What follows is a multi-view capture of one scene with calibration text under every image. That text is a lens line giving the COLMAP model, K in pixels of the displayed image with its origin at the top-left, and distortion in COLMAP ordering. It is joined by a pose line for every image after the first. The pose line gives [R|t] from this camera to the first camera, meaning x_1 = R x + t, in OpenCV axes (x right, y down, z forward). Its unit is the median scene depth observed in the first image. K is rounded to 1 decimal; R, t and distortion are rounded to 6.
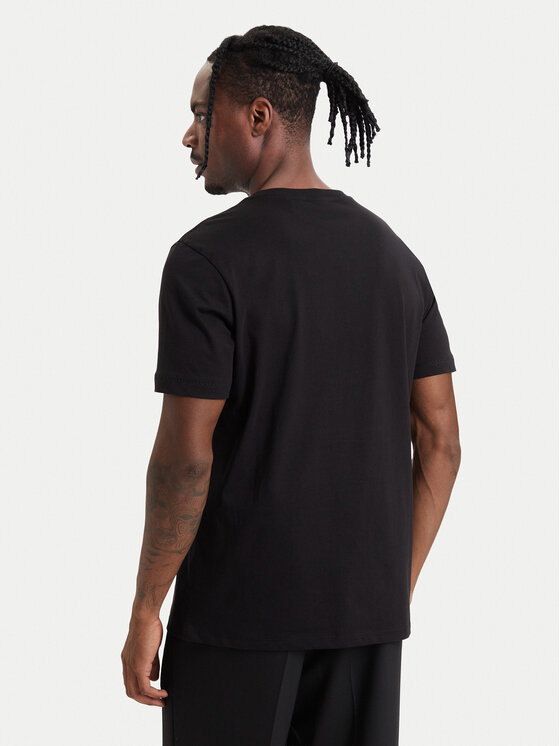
lens RADIAL K [[1596.5, 0, 280.0], [0, 1596.5, 373.0], [0, 0, 1]] dist [-1.055343, -0.046645]
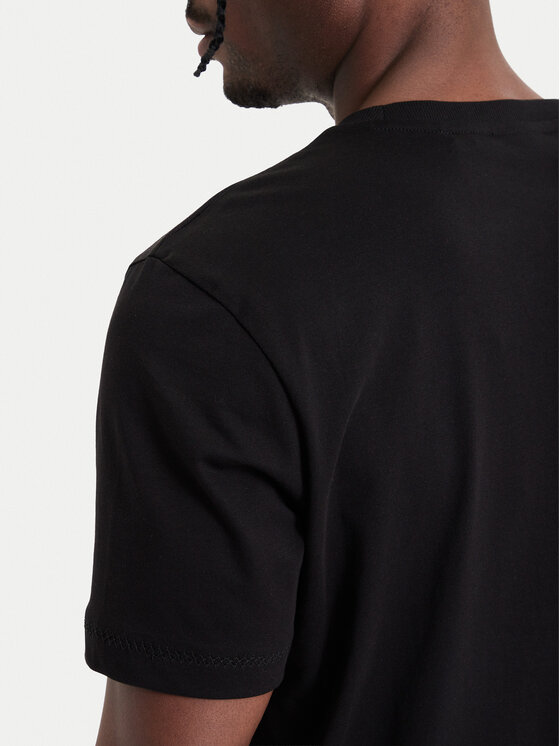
lens RADIAL K [[1603.2, 0, 280.0], [0, 1603.2, 373.0], [0, 0, 1]] dist [-0.038924, -0.241738]
pose [[0.999808, 0.017220, 0.009311, -0.037975], [-0.018081, 0.994610, 0.102096, -0.094733], [-0.007502, -0.102244, 0.994731, 0.635140]]
